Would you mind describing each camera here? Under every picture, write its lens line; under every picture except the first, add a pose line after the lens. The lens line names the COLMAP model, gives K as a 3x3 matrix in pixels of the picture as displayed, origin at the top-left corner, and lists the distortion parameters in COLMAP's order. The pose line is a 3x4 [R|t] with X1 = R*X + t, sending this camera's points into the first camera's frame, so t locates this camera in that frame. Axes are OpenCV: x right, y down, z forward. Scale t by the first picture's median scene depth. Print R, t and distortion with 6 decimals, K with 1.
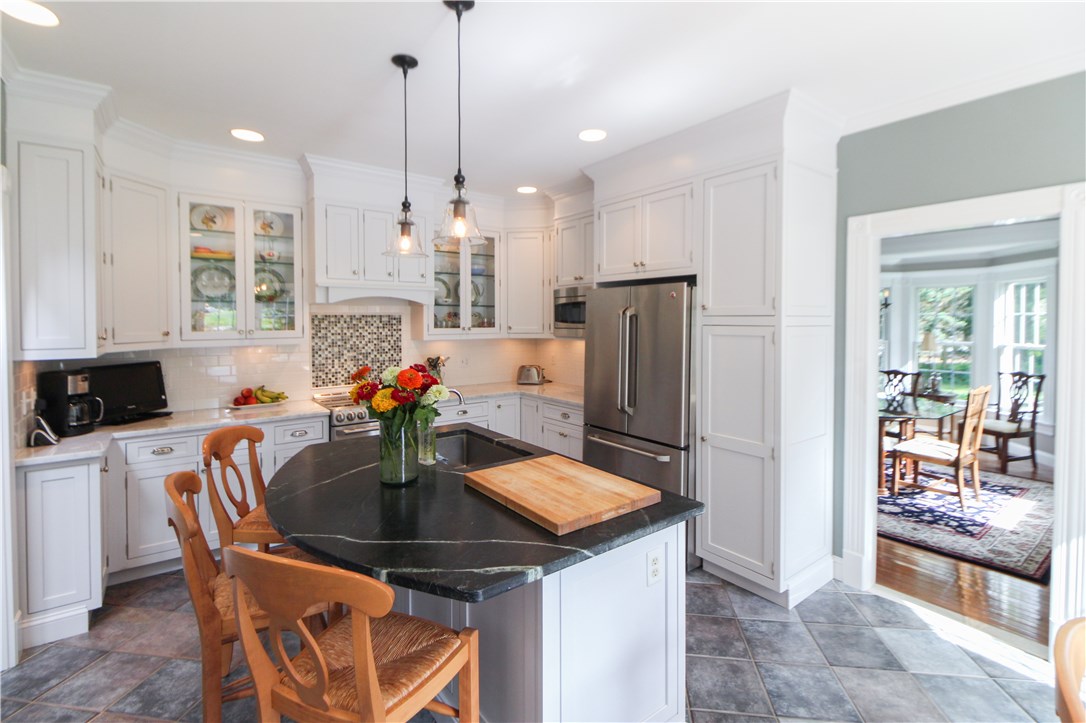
lens RADIAL K [[491.6, 0, 540.6], [0, 491.6, 323.8], [0, 0, 1]] dist [0.017861, -0.000733]
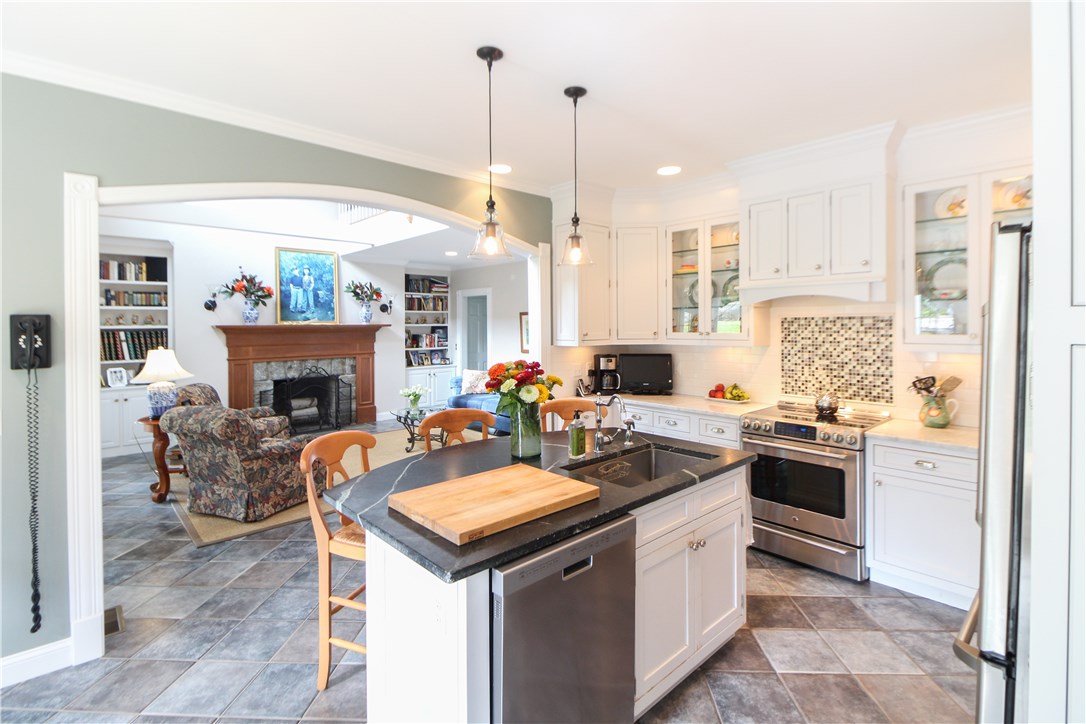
lens RADIAL K [[491.6, 0, 540.6], [0, 491.6, 324.3], [0, 0, 1]] dist [0.017861, -0.000733]
pose [[0.123494, 0.000063, -0.992345, 0.426887], [-0.003133, 0.999995, -0.000327, -0.003135], [0.992340, 0.003149, 0.123494, 0.409897]]
